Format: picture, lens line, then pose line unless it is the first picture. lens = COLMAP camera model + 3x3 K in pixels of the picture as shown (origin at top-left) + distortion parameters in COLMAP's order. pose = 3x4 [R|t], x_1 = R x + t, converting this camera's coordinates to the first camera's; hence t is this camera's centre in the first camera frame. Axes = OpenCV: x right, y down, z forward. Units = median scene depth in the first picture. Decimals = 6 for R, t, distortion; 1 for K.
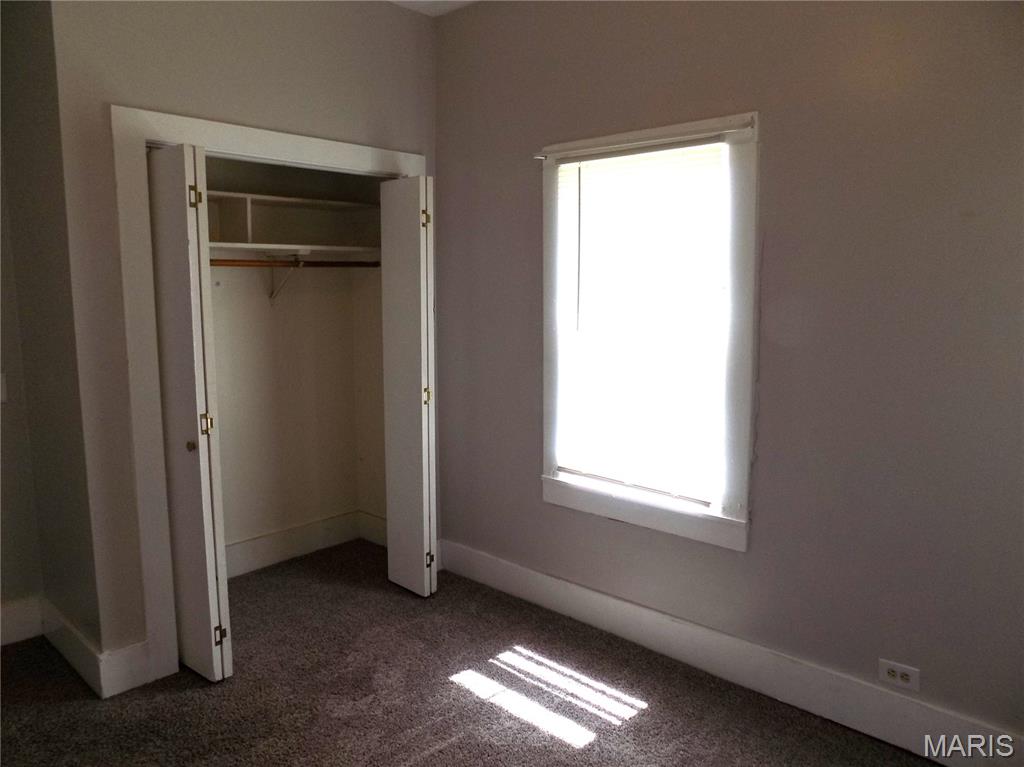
lens RADIAL K [[703.6, 0, 512.0], [0, 703.6, 383.5], [0, 0, 1]] dist [-0.043030, 0.003209]
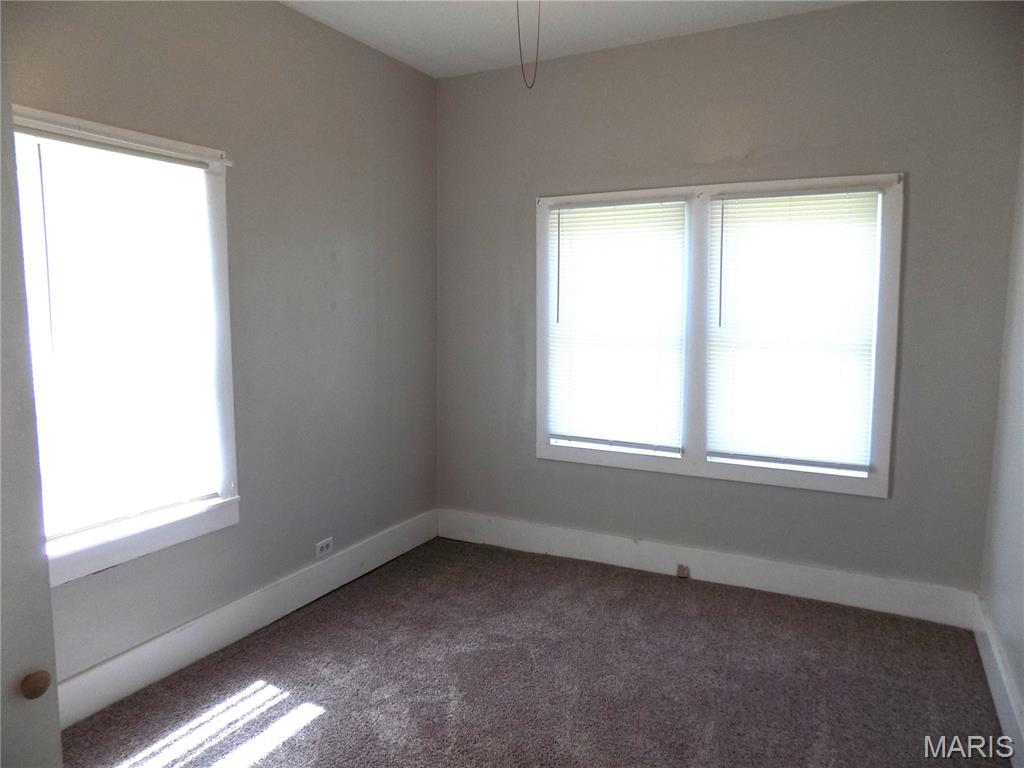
lens RADIAL K [[703.6, 0, 512.0], [0, 703.6, 384.0], [0, 0, 1]] dist [-0.043030, 0.003209]
pose [[-0.258742, -0.116099, 0.958944, -0.876710], [0.126066, 0.980201, 0.152688, -0.107332], [-0.957685, 0.160398, -0.238983, 0.792326]]
